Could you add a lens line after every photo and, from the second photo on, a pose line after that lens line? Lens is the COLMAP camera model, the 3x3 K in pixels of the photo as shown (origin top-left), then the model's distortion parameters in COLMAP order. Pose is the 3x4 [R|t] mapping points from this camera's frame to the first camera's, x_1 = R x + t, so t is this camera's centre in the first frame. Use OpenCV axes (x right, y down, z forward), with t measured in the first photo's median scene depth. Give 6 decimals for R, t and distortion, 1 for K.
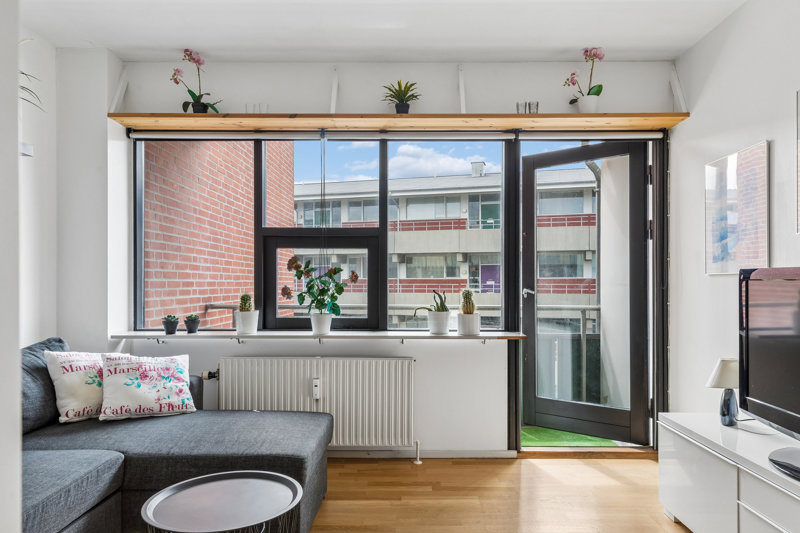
lens RADIAL K [[524.1, 0, 403.4], [0, 524.1, 282.0], [0, 0, 1]] dist [0.006459, 0.000719]
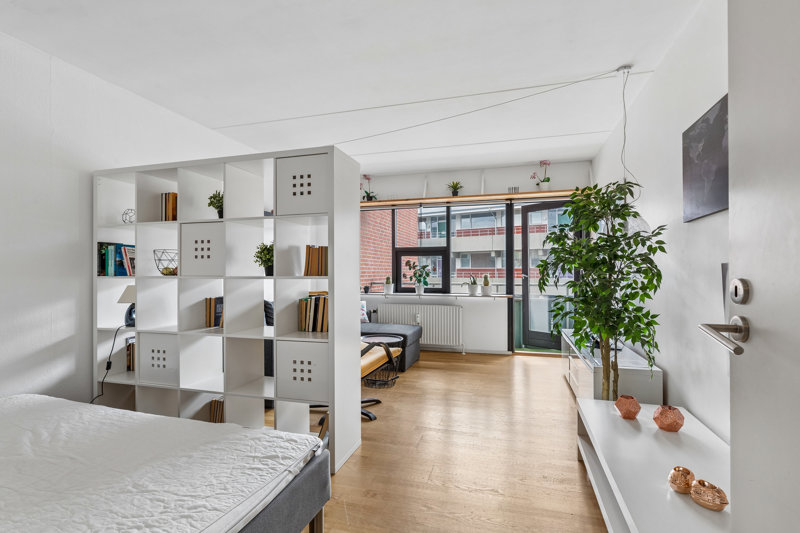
lens RADIAL K [[391.6, 0, 400.0], [0, 391.6, 266.5], [0, 0, 1]] dist [-0.000240, -0.000004]
pose [[0.961580, -0.006081, -0.274456, 0.224759], [0.003317, 0.999939, -0.010531, -0.003873], [0.274503, 0.009216, 0.961542, -0.649884]]
